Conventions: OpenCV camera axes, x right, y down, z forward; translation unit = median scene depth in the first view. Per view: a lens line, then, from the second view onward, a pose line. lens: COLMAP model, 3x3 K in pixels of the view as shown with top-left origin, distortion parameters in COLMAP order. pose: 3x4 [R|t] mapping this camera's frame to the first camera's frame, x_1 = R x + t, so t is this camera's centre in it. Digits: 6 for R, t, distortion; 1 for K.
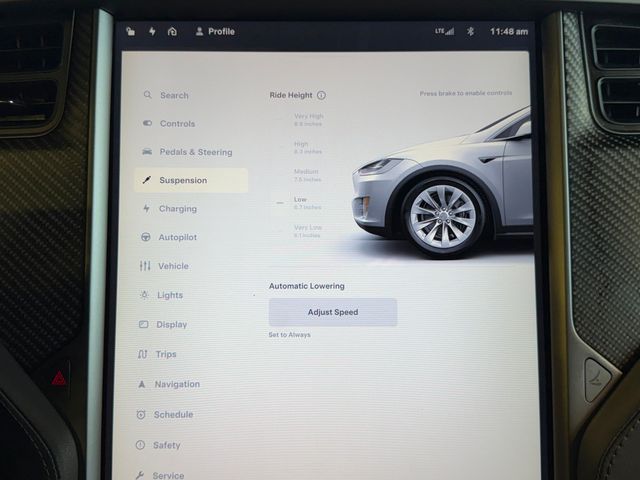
lens RADIAL K [[624.8, 0, 319.3], [0, 624.8, 237.5], [0, 0, 1]] dist [-0.079632, 0.000000]
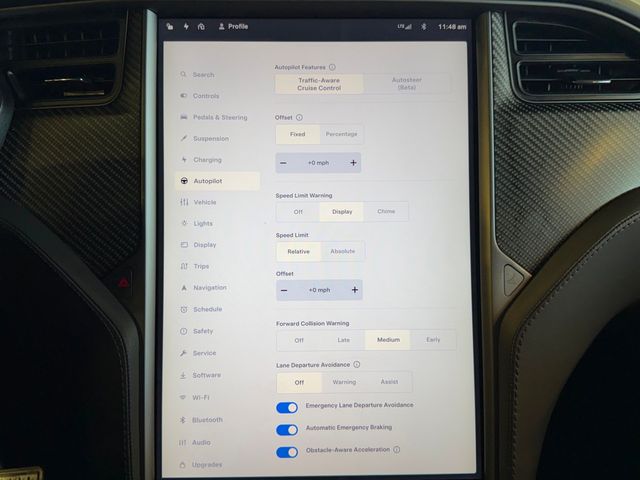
lens RADIAL K [[551.1, 0, 322.0], [0, 551.1, 245.7], [0, 0, 1]] dist [-0.035293, -0.082995]
pose [[0.999559, -0.009027, 0.028291, -0.014816], [0.007381, 0.998303, 0.057768, 0.076898], [-0.028765, -0.057534, 0.997929, -0.221421]]
